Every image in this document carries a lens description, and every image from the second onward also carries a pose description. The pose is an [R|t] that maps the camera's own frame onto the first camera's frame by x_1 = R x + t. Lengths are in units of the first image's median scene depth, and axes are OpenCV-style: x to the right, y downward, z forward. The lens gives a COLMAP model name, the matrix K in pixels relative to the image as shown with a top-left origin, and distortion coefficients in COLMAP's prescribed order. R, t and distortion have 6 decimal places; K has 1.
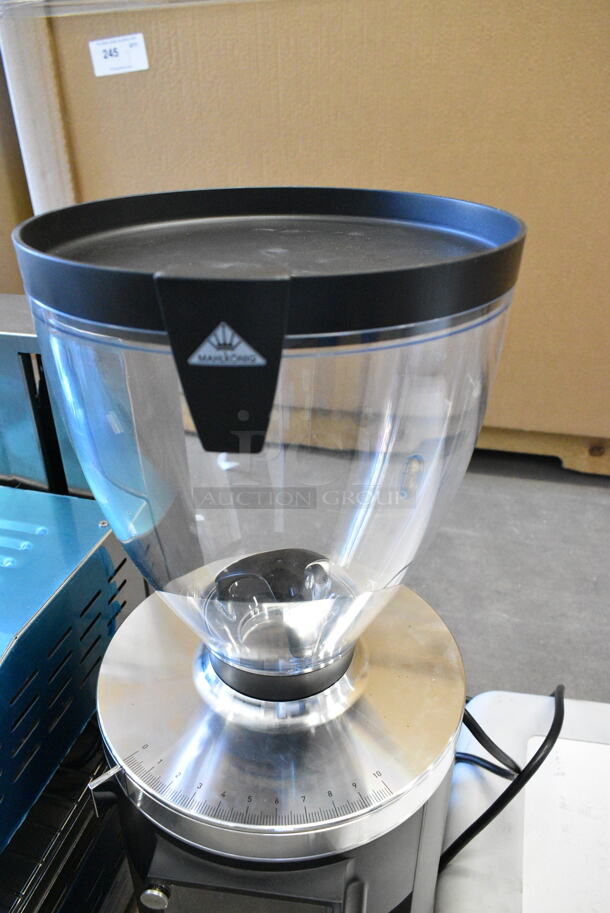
lens RADIAL K [[683.9, 0, 305.0], [0, 683.9, 456.5], [0, 0, 1]] dist [-0.021871, -0.000025]
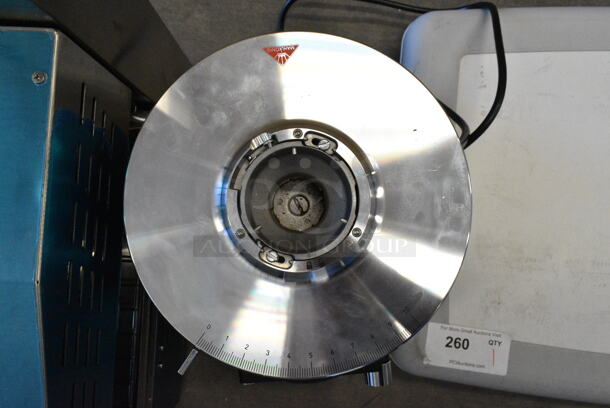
lens RADIAL K [[457.0, 0, 305.0], [0, 457.0, 204.0], [0, 0, 1]] dist [-0.021871, -0.000025]
pose [[0.975867, -0.216484, 0.028607, -0.045921], [0.088164, 0.510457, 0.855371, -0.295209], [-0.199776, -0.832207, 0.517225, 0.658700]]
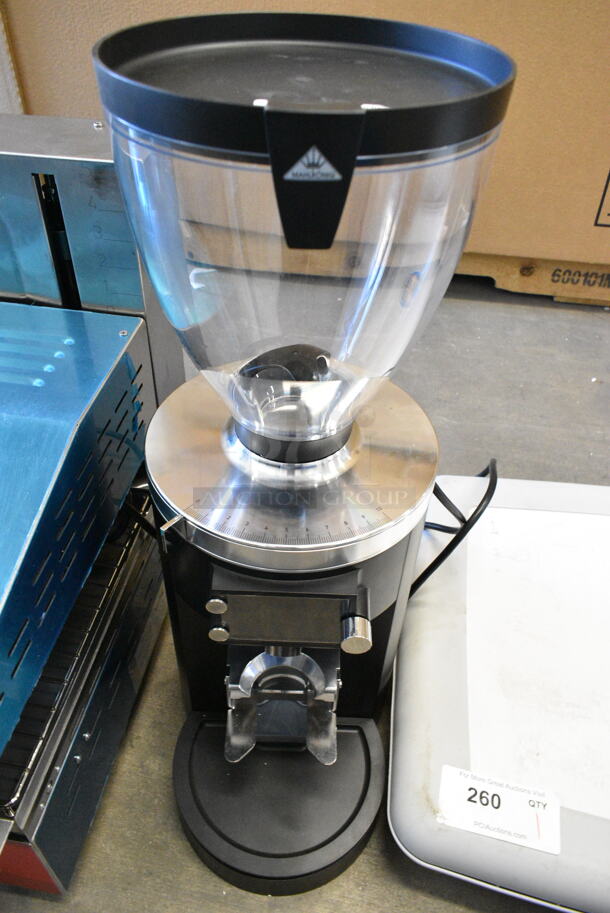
lens RADIAL K [[683.9, 0, 305.0], [0, 683.9, 456.5], [0, 0, 1]] dist [-0.021871, -0.000025]
pose [[0.993502, -0.045361, 0.104381, -0.146691], [0.019108, 0.970603, 0.239928, 0.036887], [-0.112196, -0.236374, 0.965163, -0.216372]]
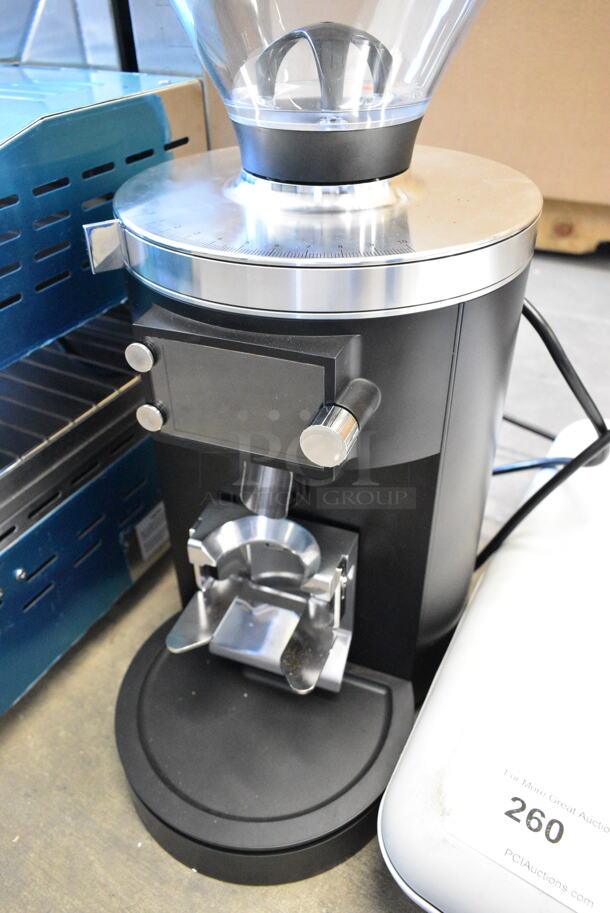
lens RADIAL K [[683.9, 0, 305.0], [0, 683.9, 456.5], [0, 0, 1]] dist [-0.021871, -0.000025]
pose [[0.969508, 0.130257, -0.207577, 0.171872], [-0.098375, 0.982661, 0.157165, 0.518459], [0.224449, -0.131952, 0.965511, 0.118120]]
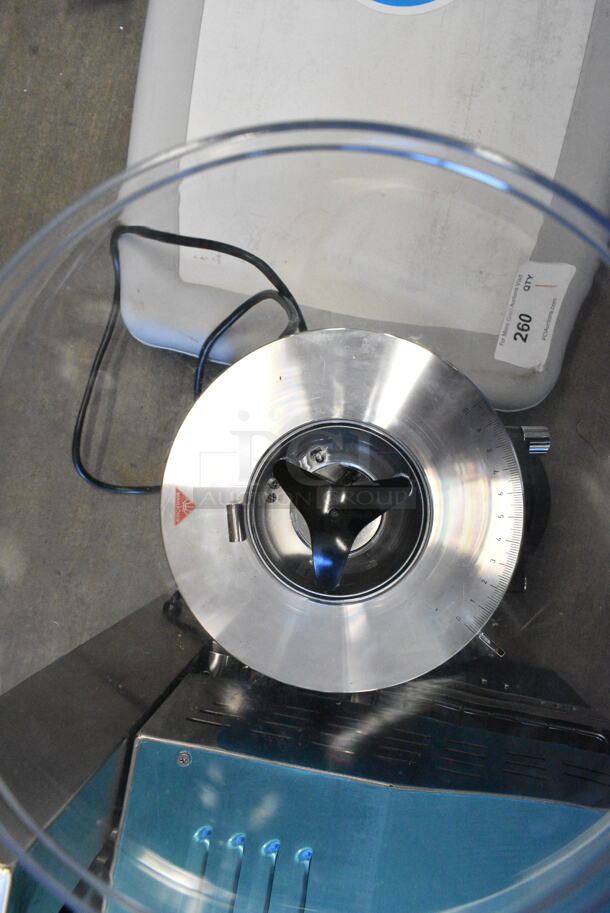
lens RADIAL K [[683.9, 0, 305.0], [0, 683.9, 456.5], [0, 0, 1]] dist [-0.021871, -0.000025]
pose [[-0.094697, -0.994663, 0.040976, 0.008806], [0.530793, -0.015627, 0.847357, -0.590299], [-0.842194, 0.101992, 0.529440, 0.523548]]
